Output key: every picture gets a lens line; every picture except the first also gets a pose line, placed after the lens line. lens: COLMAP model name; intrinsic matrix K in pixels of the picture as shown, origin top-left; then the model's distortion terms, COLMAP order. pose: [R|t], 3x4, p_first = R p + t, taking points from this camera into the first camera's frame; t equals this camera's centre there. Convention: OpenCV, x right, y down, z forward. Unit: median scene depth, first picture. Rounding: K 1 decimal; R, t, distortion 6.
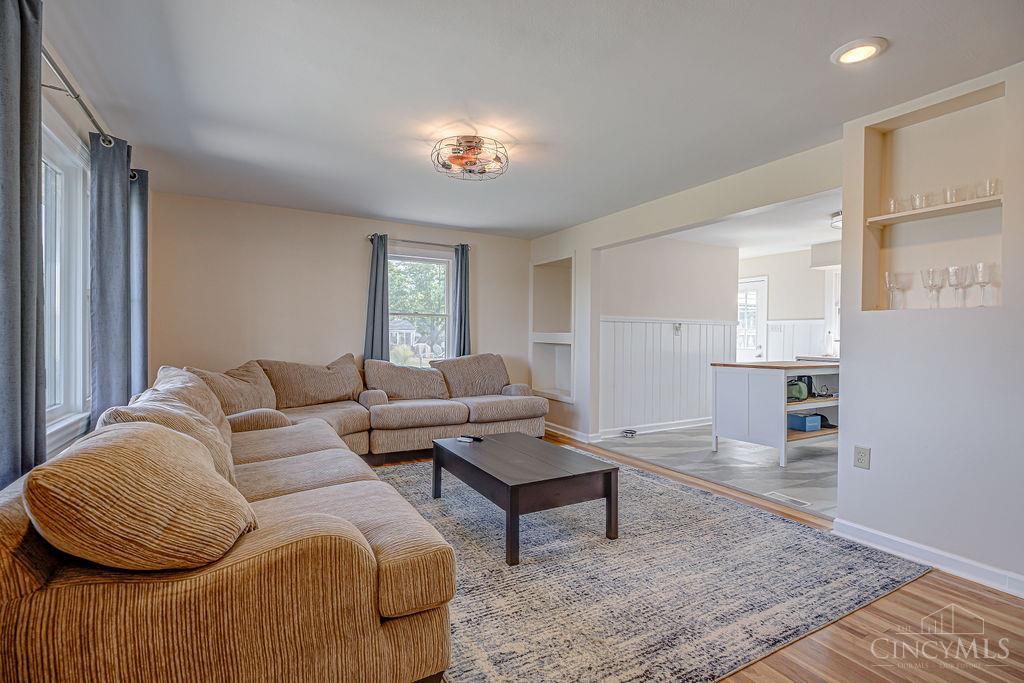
lens RADIAL K [[477.5, 0, 511.4], [0, 477.5, 337.6], [0, 0, 1]] dist [-0.001399, -0.000127]
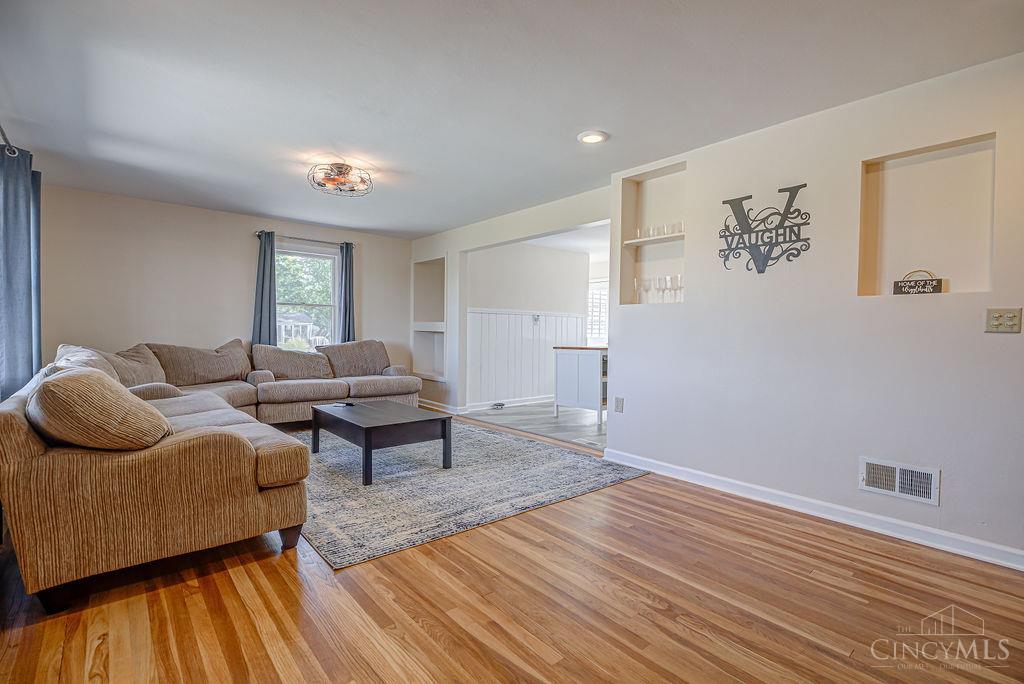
lens RADIAL K [[477.5, 0, 511.4], [0, 477.5, 338.1], [0, 0, 1]] dist [-0.001399, -0.000127]
pose [[0.981360, 0.000199, 0.192177, 0.114479], [-0.002732, 0.999913, 0.012916, 0.025256], [-0.192158, -0.013200, 0.981275, -0.333999]]
